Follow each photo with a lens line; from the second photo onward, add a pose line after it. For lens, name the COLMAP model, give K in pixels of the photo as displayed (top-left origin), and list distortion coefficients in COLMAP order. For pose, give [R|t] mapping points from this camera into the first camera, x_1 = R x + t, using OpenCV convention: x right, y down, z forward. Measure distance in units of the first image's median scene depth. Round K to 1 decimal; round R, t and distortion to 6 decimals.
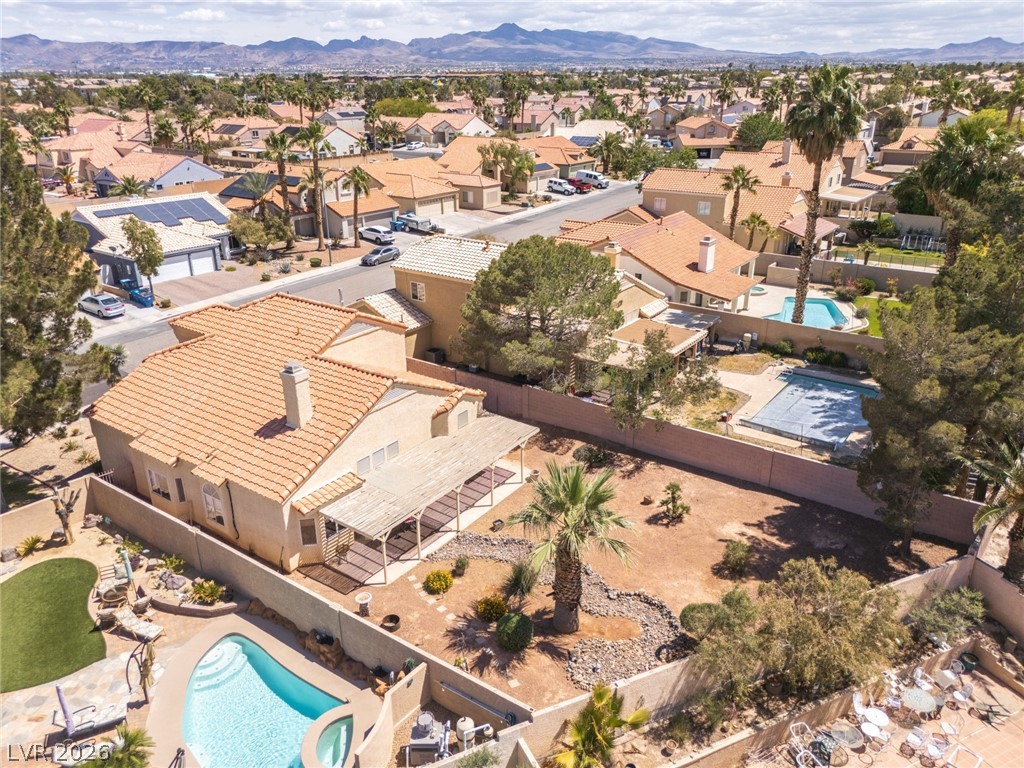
lens RADIAL K [[747.2, 0, 512.0], [0, 747.2, 384.0], [0, 0, 1]] dist [0.104708, -0.150006]
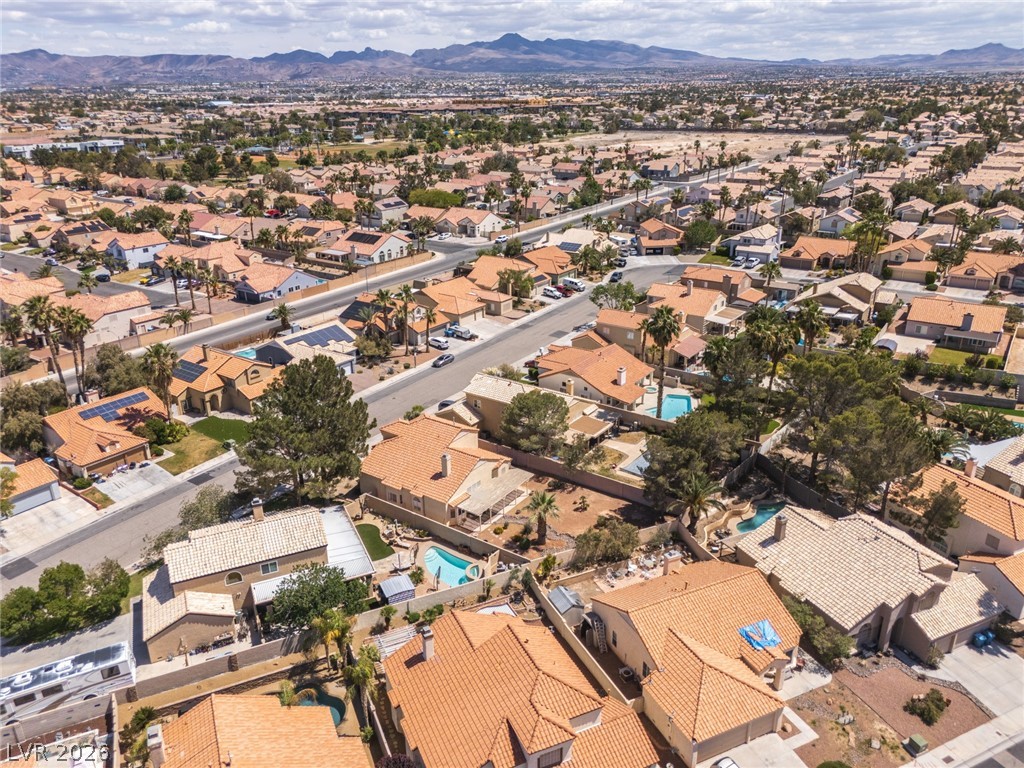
lens RADIAL K [[747.2, 0, 512.0], [0, 747.2, 384.0], [0, 0, 1]] dist [0.104708, -0.150006]
pose [[0.999965, -0.005772, -0.006119, -0.016154], [0.005718, 0.999945, -0.008778, -0.177681], [0.006169, 0.008743, 0.999943, -1.218877]]
